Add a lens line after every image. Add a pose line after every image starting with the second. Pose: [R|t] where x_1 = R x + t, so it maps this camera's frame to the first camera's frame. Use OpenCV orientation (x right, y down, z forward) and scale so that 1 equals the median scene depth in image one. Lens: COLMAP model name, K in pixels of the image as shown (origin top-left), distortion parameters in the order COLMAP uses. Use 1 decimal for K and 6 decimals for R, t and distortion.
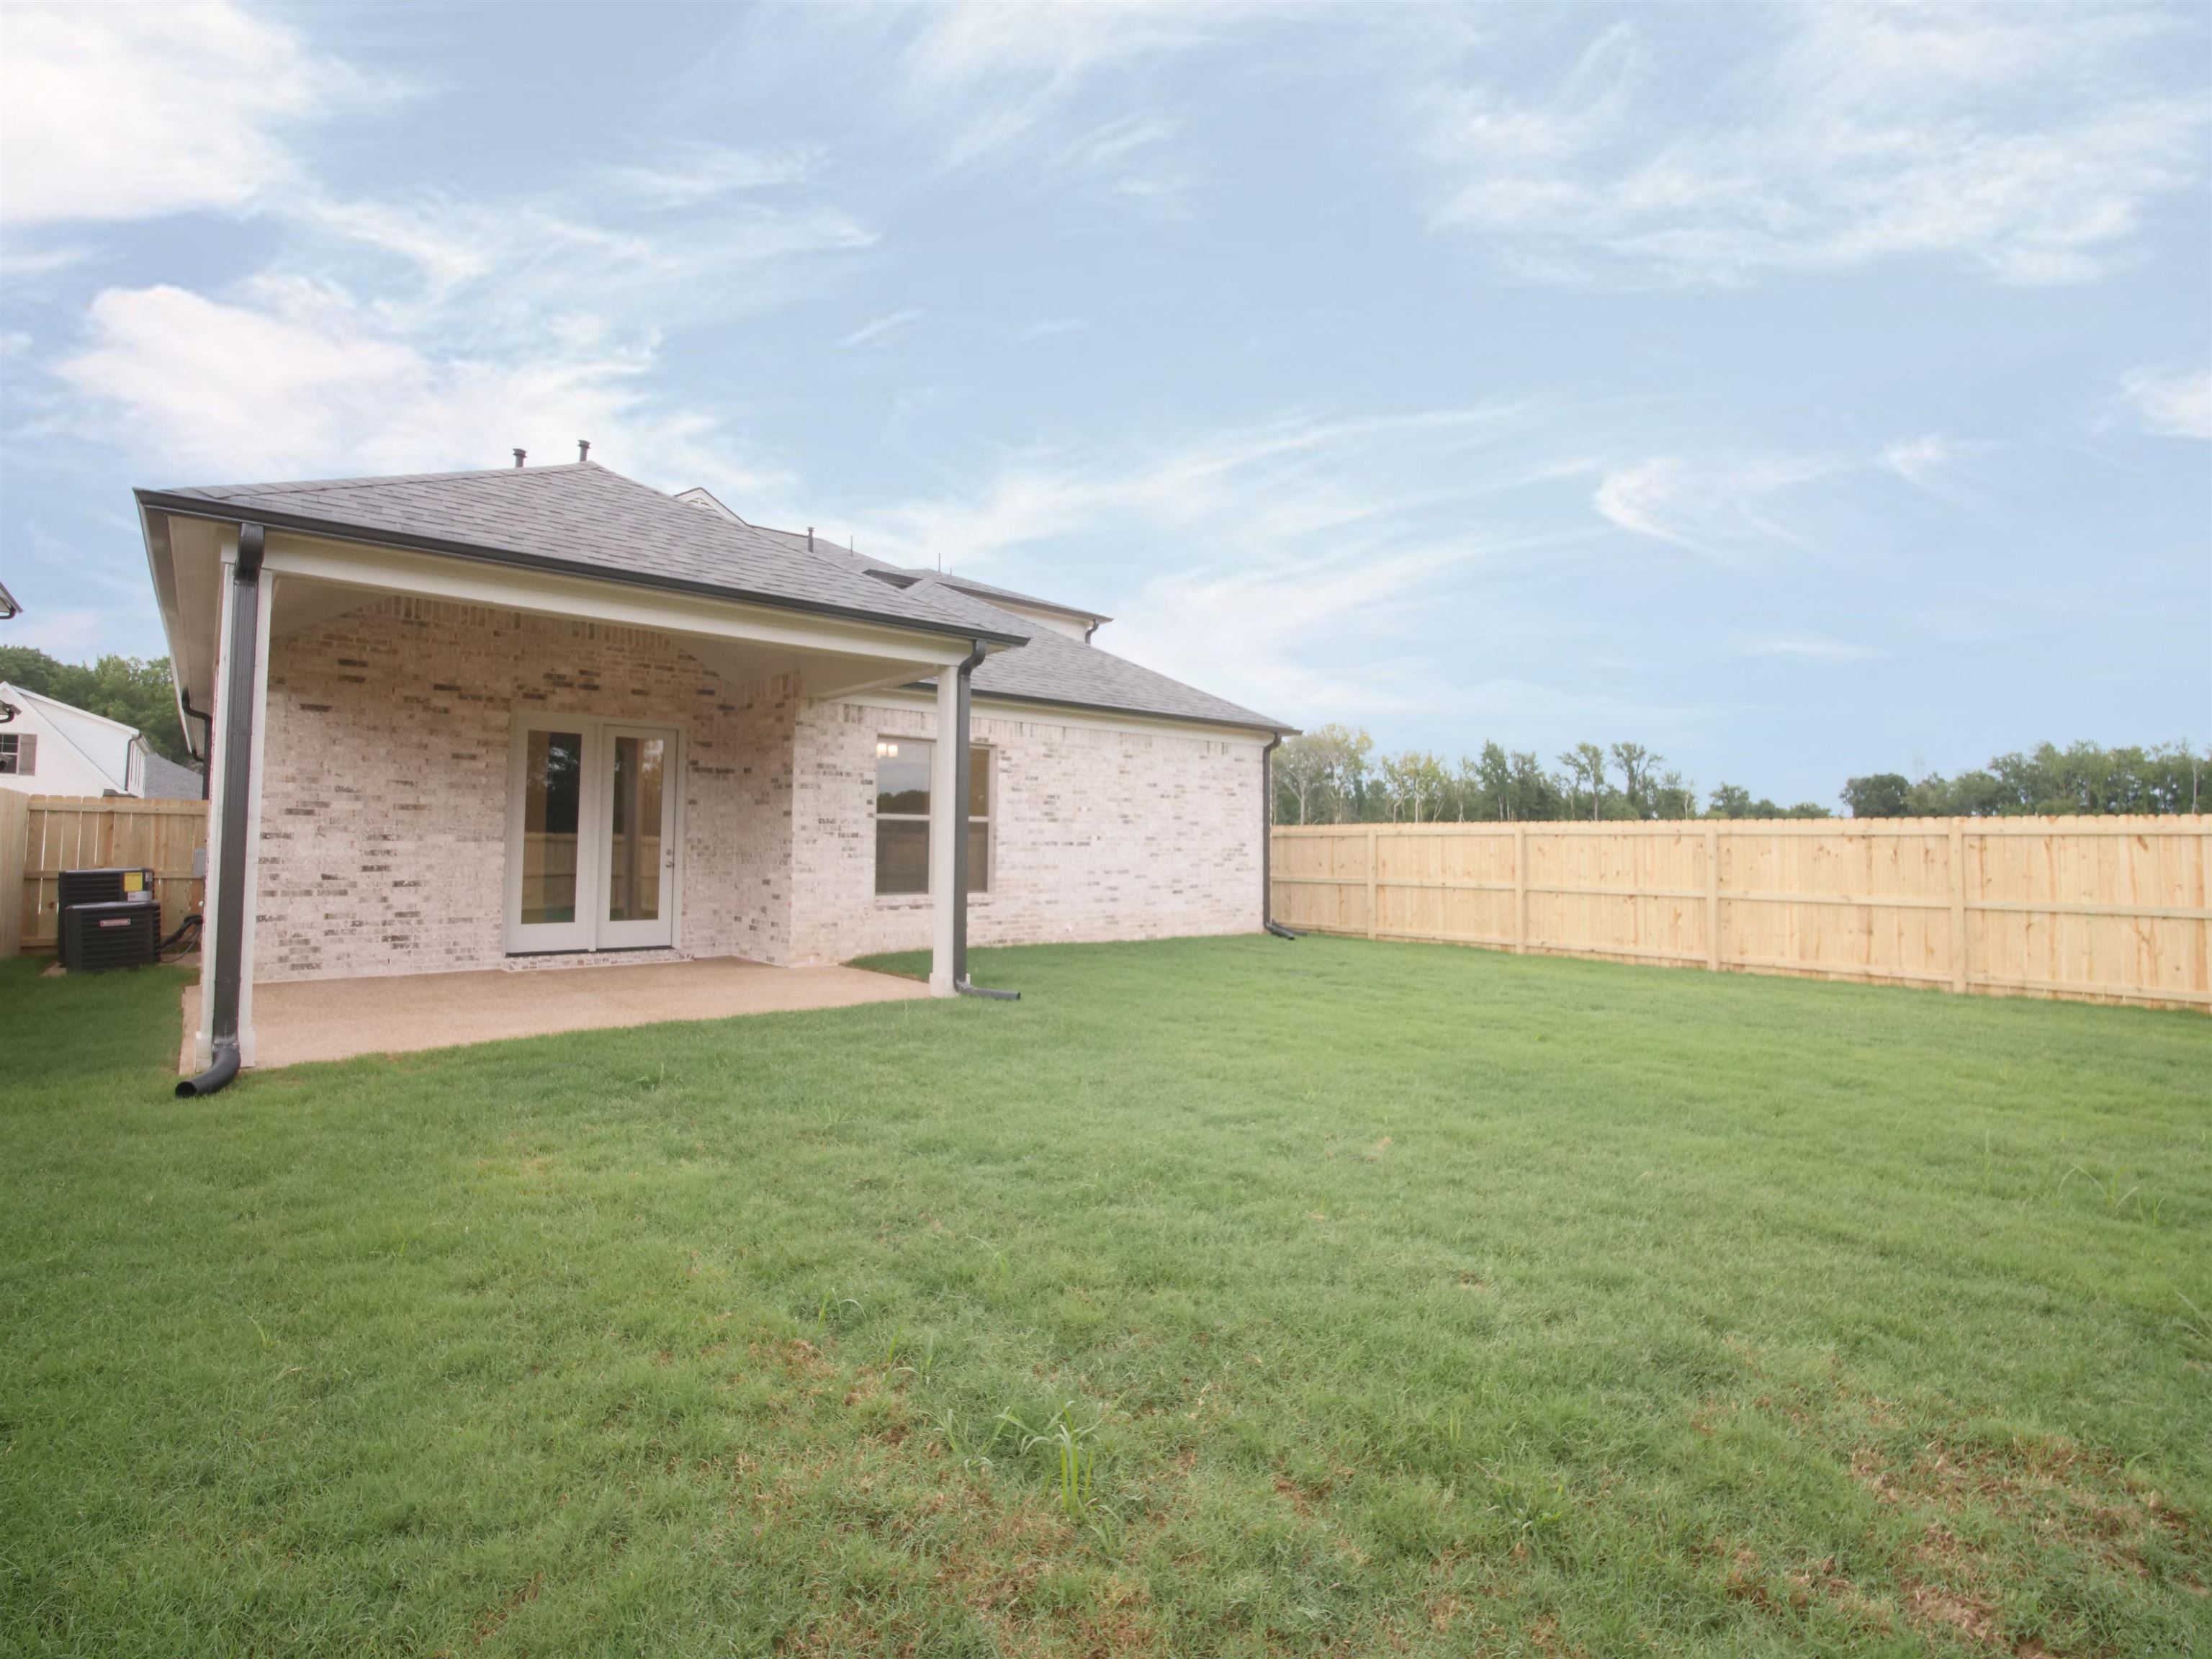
lens RADIAL K [[1071.6, 0, 1162.1], [0, 1071.6, 812.3], [0, 0, 1]] dist [-0.006790, -0.000280]
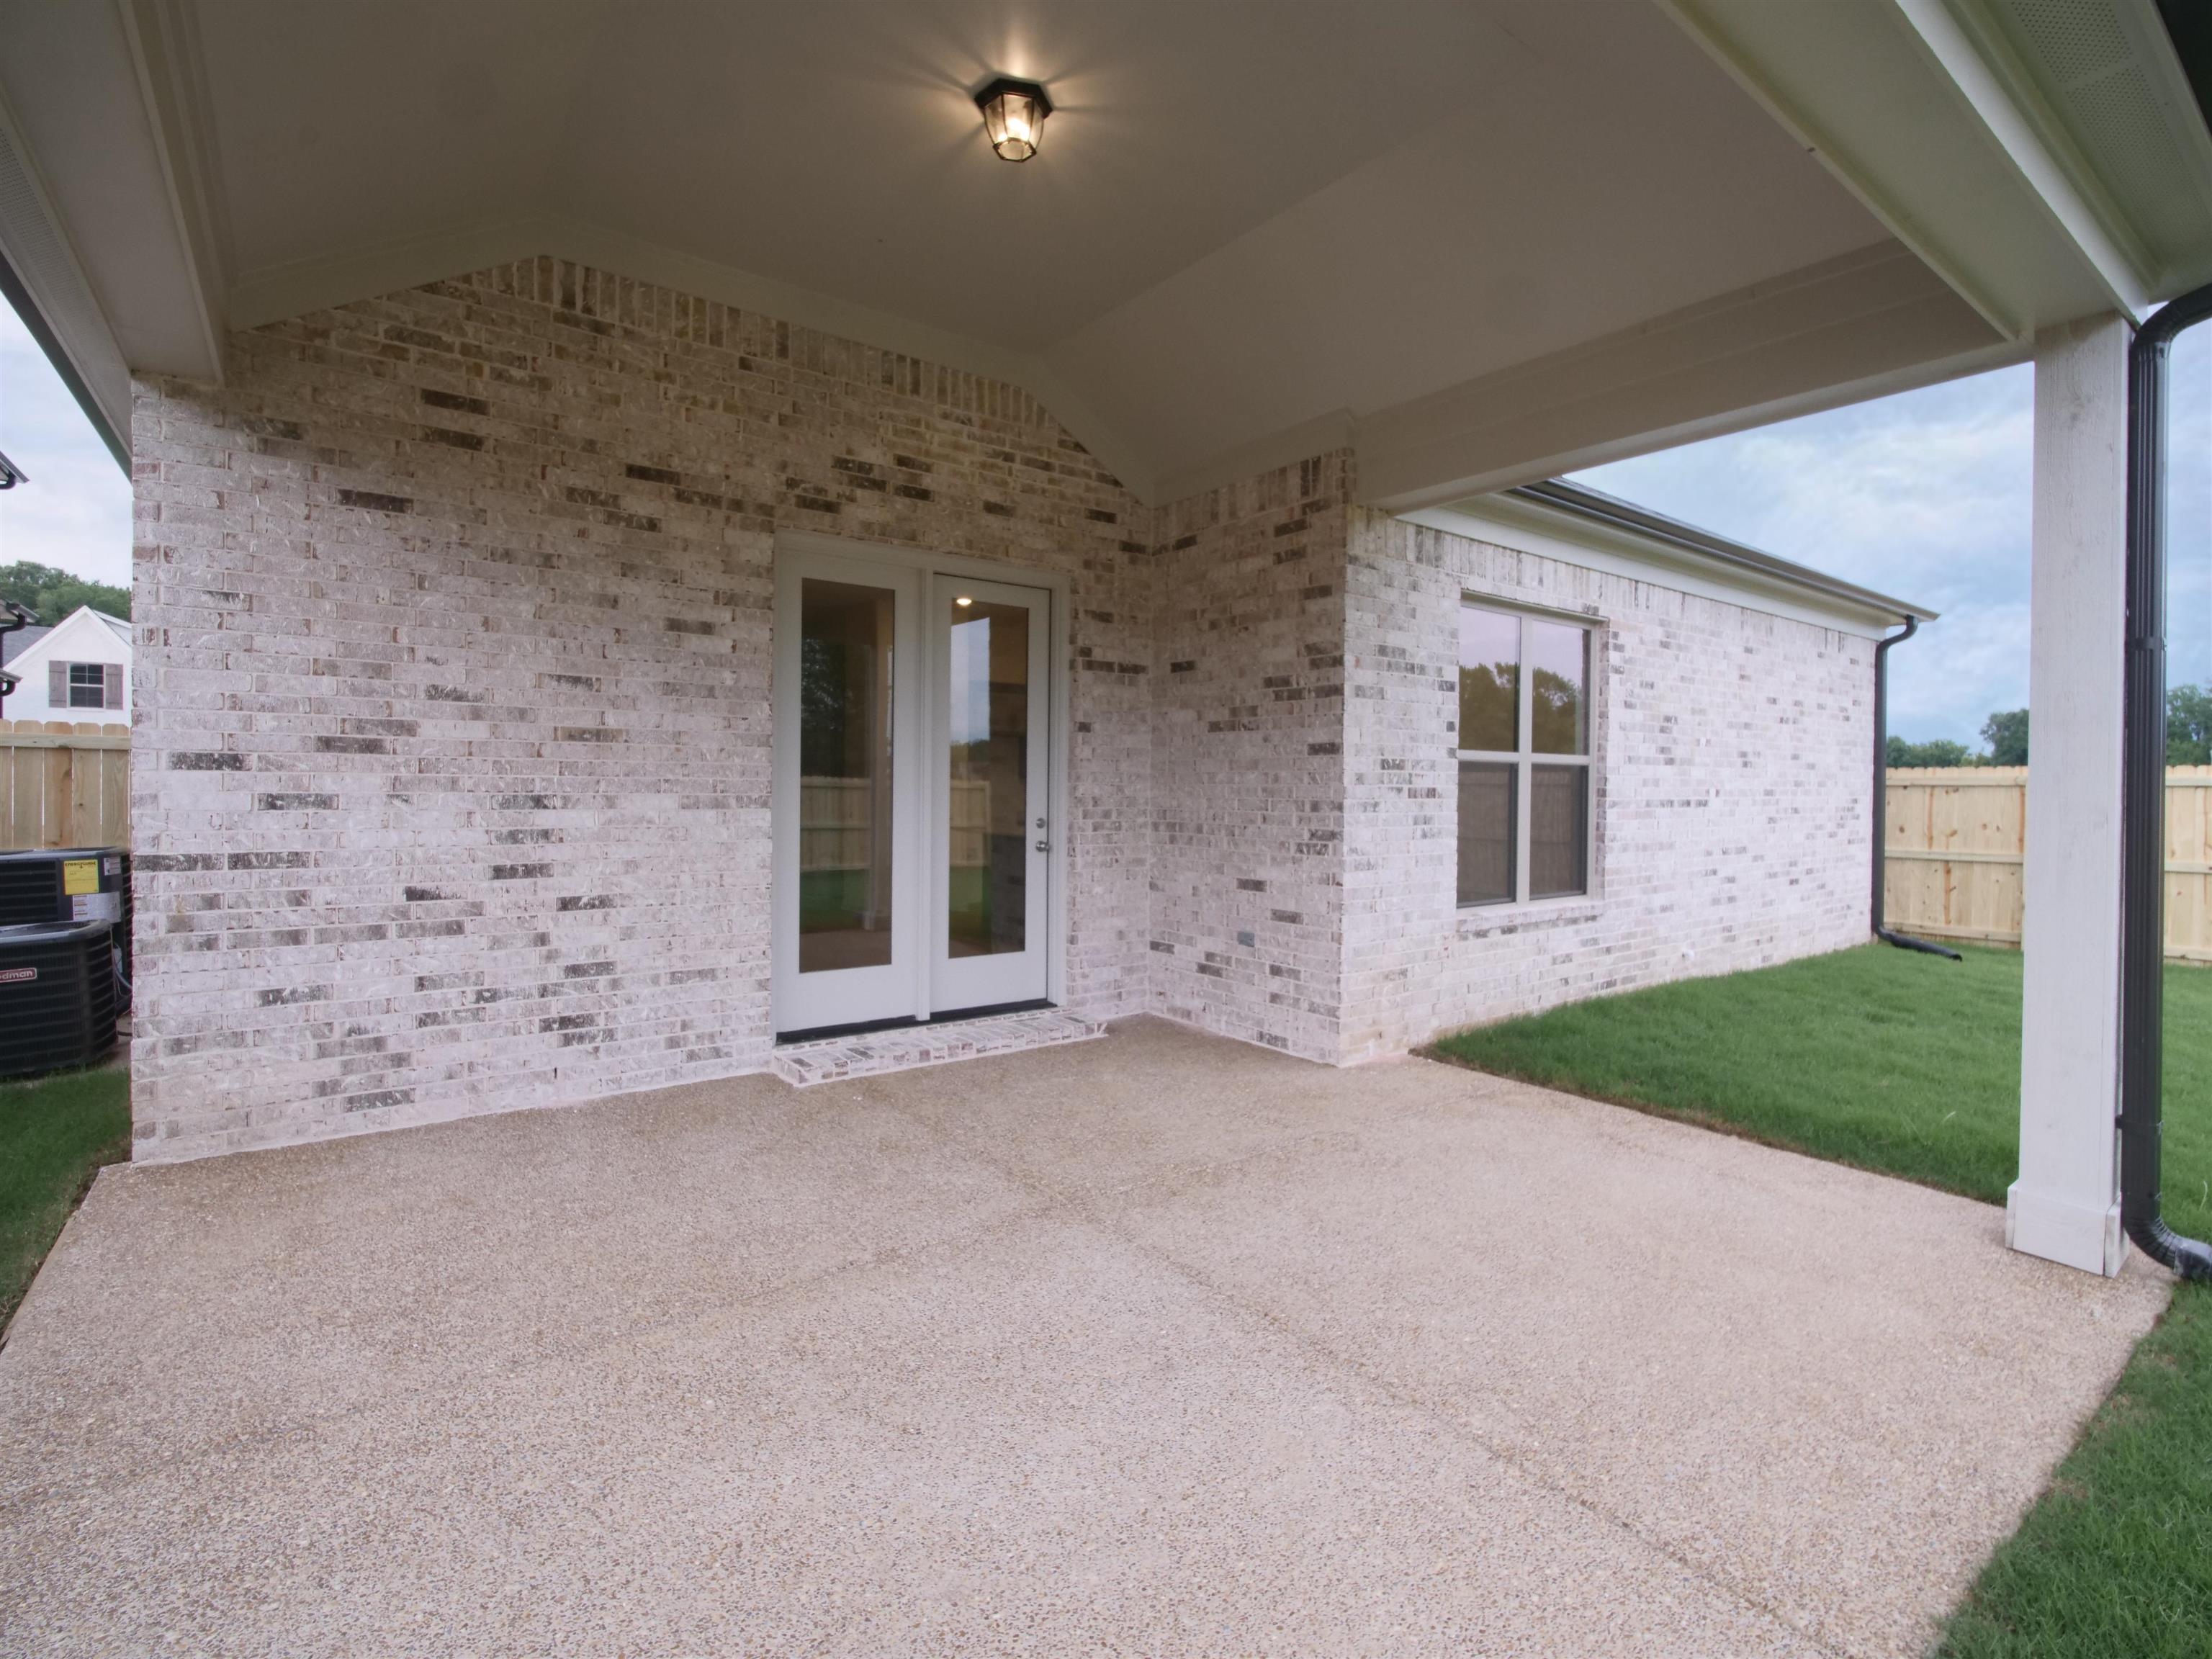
lens RADIAL K [[1071.6, 0, 1158.5], [0, 1071.6, 815.0], [0, 0, 1]] dist [-0.006790, -0.000280]
pose [[0.997701, 0.003800, -0.067662, -0.382969], [0.000309, 0.998161, 0.060615, 0.001544], [0.067768, -0.060496, 0.995865, 0.499063]]
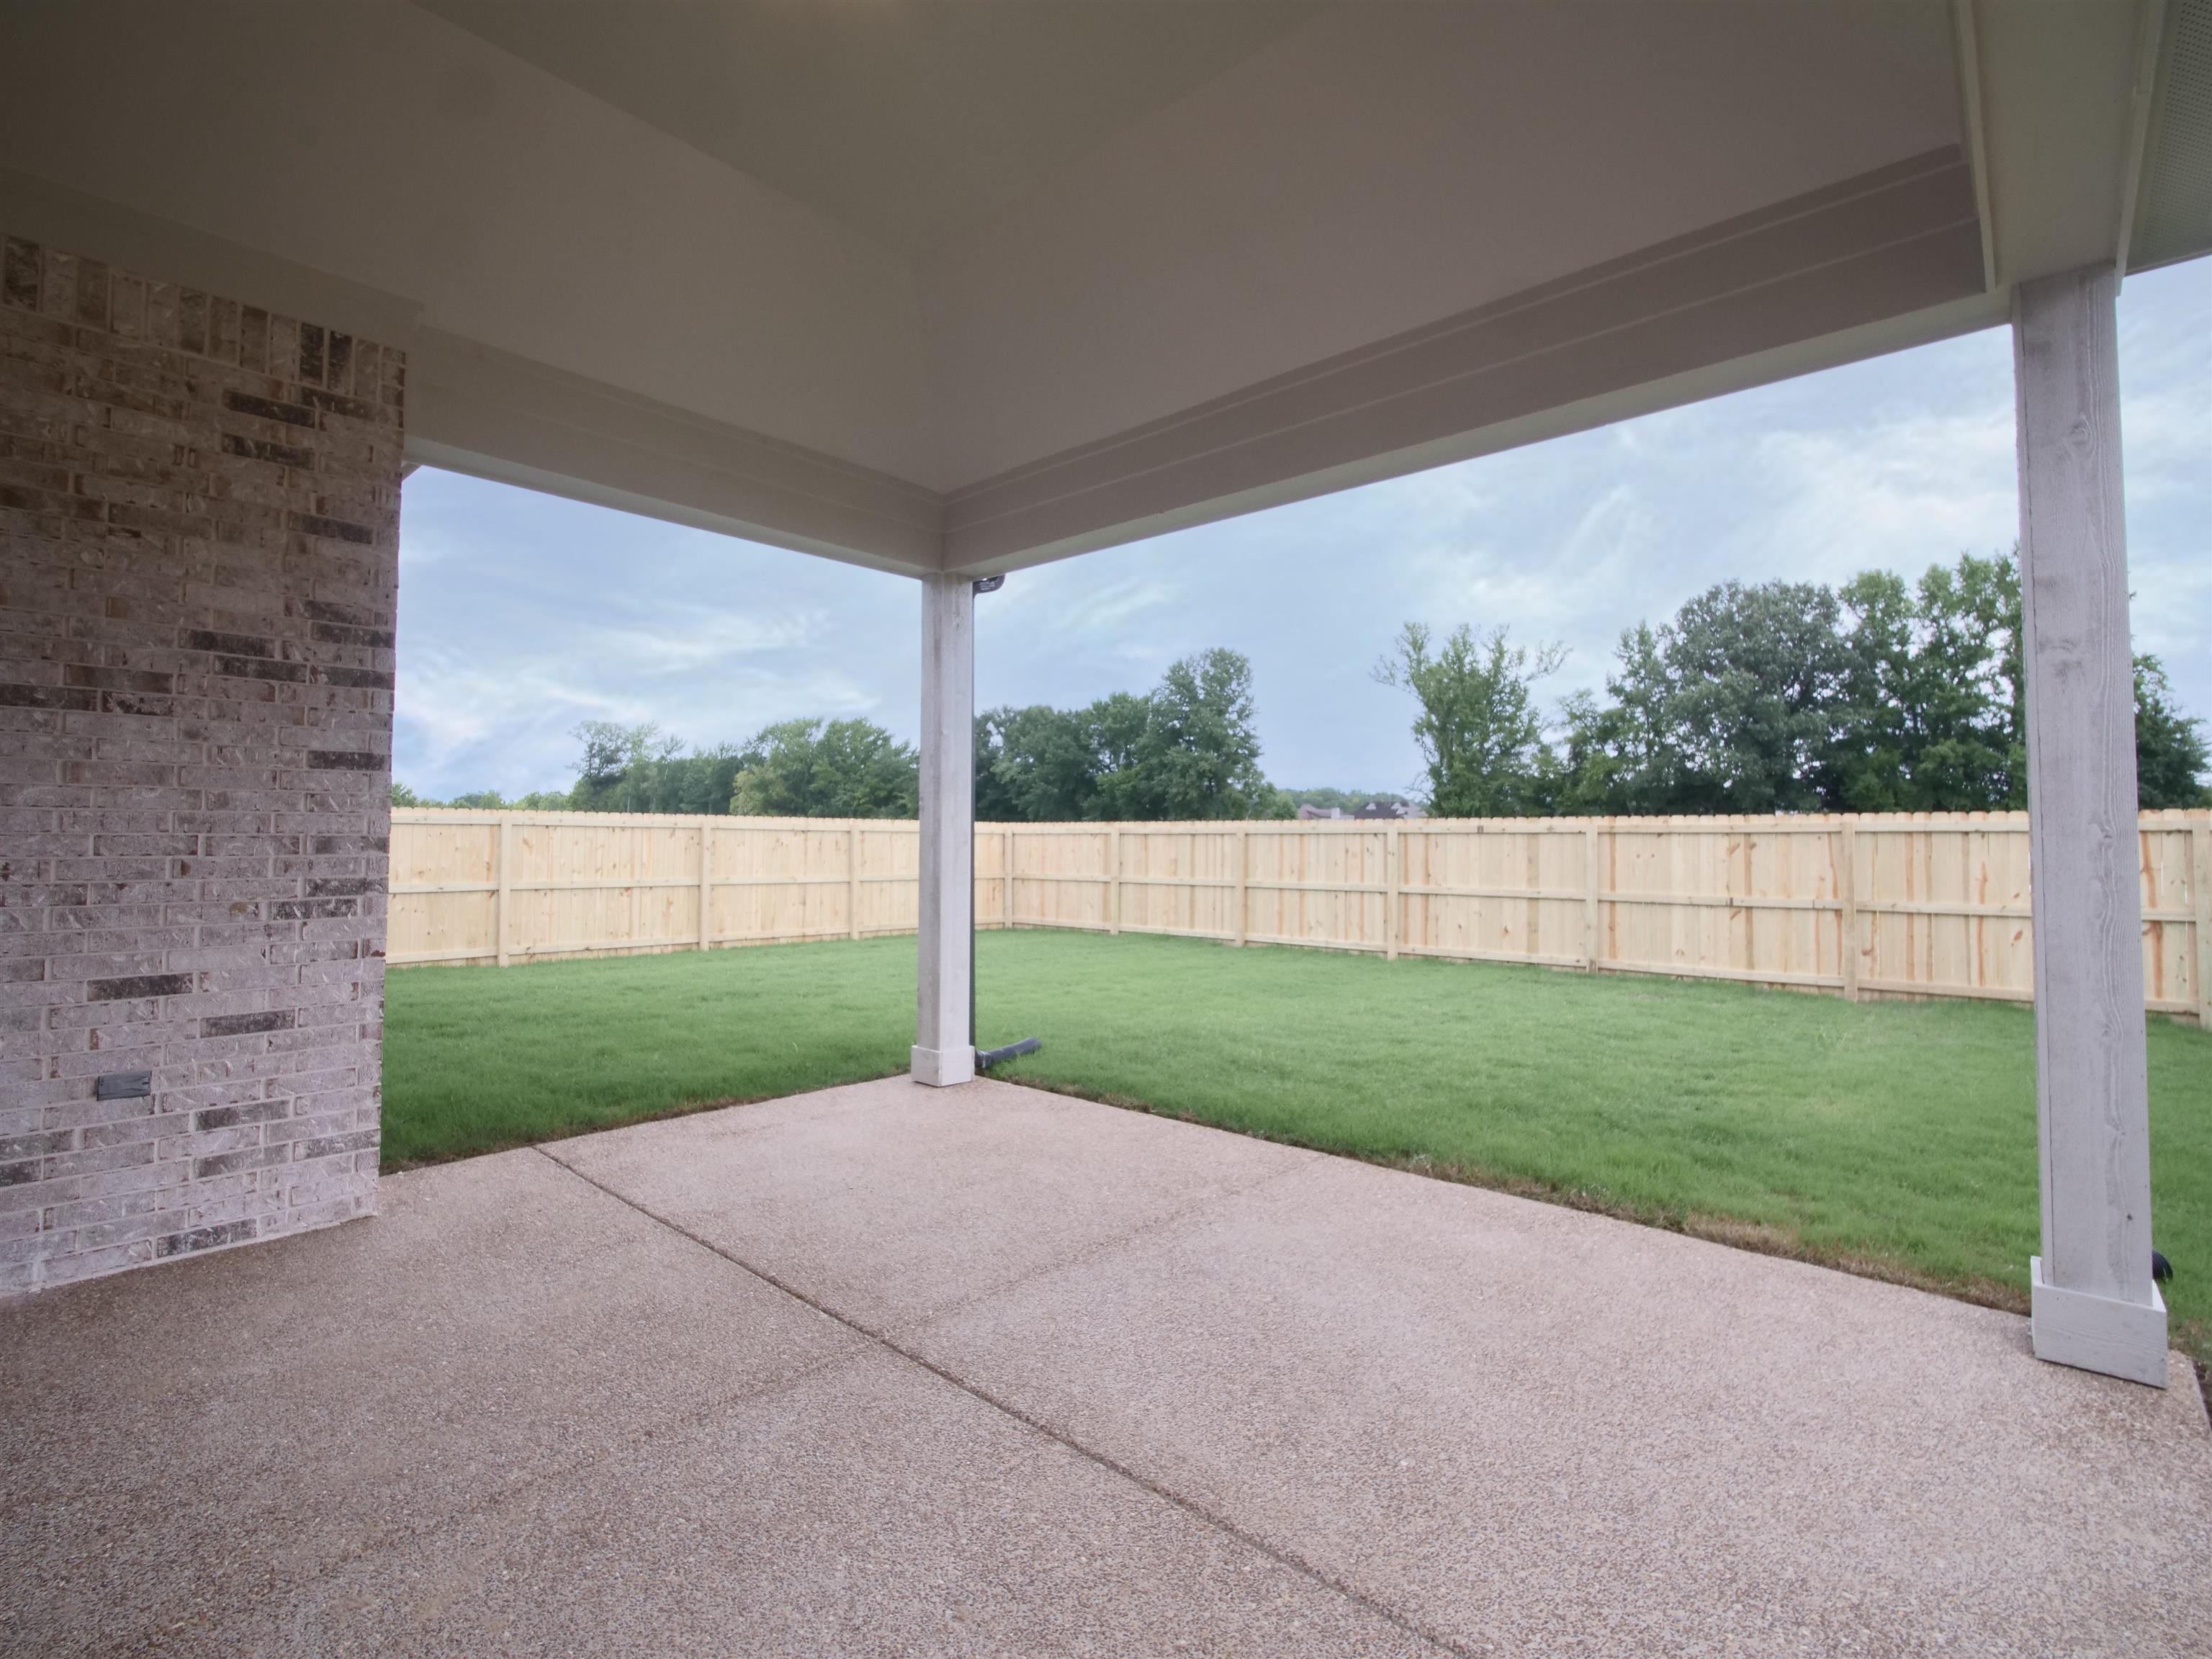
lens RADIAL K [[1071.6, 0, 1079.1], [0, 1071.6, 817.8], [0, 0, 1]] dist [-0.006790, -0.000280]
pose [[-0.101970, 0.012908, 0.994704, -0.684964], [-0.038353, 0.999121, -0.016897, 0.015264], [-0.994048, -0.039873, -0.101385, 0.786824]]
